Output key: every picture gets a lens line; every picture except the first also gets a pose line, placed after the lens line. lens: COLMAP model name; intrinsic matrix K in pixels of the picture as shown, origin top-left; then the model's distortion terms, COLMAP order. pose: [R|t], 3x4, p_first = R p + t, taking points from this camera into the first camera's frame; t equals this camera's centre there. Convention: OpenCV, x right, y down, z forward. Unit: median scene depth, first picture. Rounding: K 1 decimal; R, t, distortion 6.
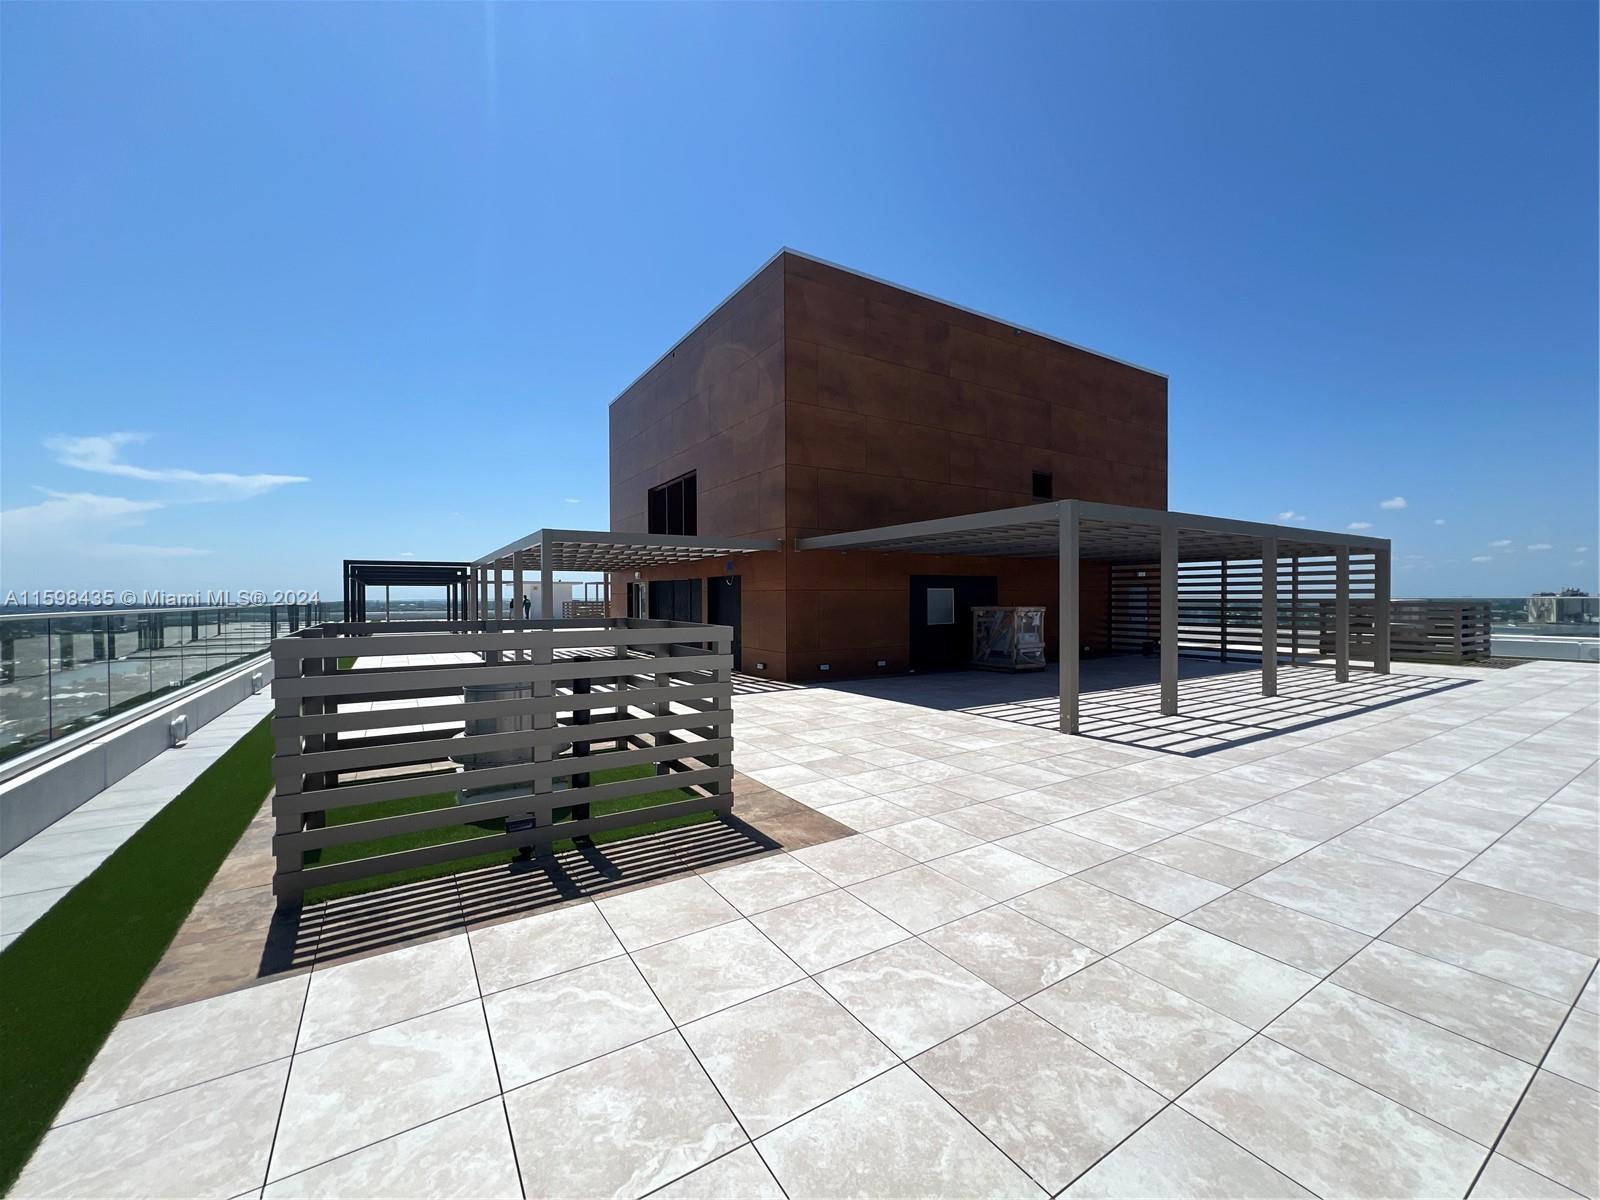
lens RADIAL K [[650.0, 0, 807.8], [0, 650.0, 599.1], [0, 0, 1]] dist [-0.004232, -0.000208]
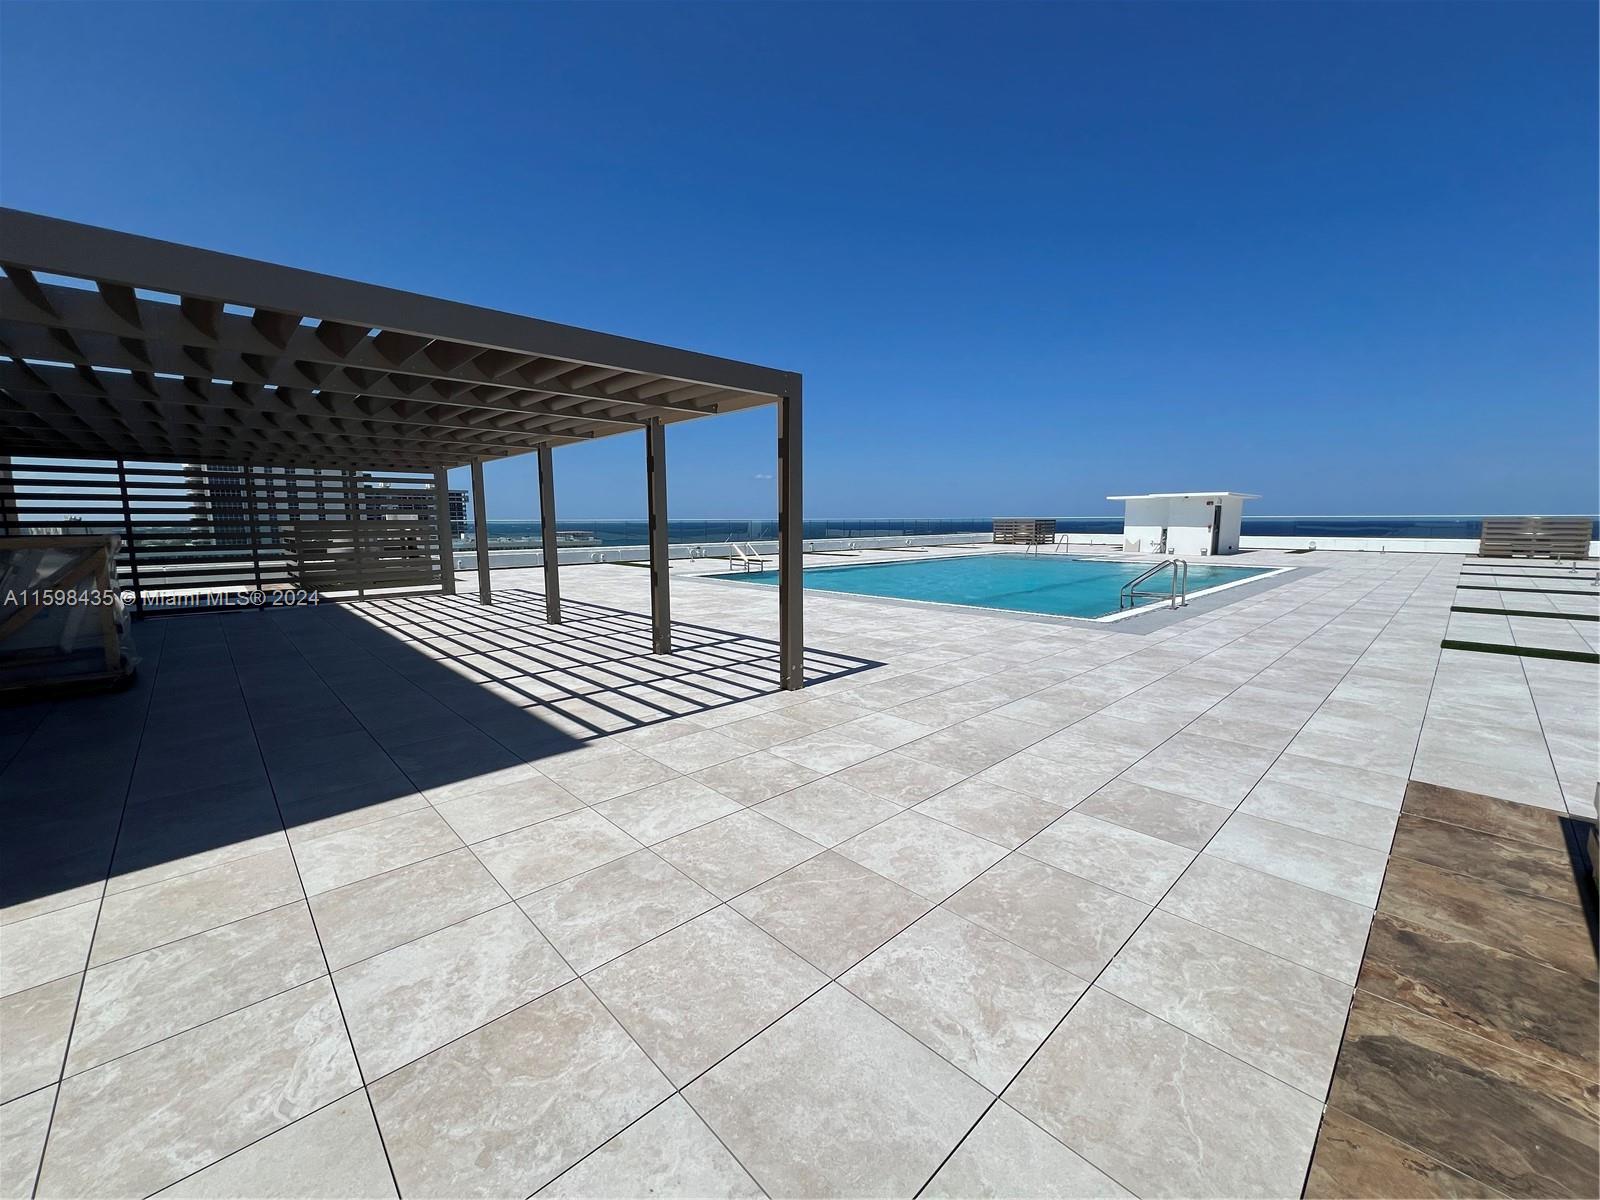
lens RADIAL K [[632.2, 0, 806.7], [0, 632.2, 601.8], [0, 0, 1]] dist [0.012669, -0.000018]
pose [[-0.203130, -0.120698, 0.971684, -0.448545], [0.005158, 0.992228, 0.124328, 0.013420], [-0.979138, 0.030266, -0.200929, 1.578261]]
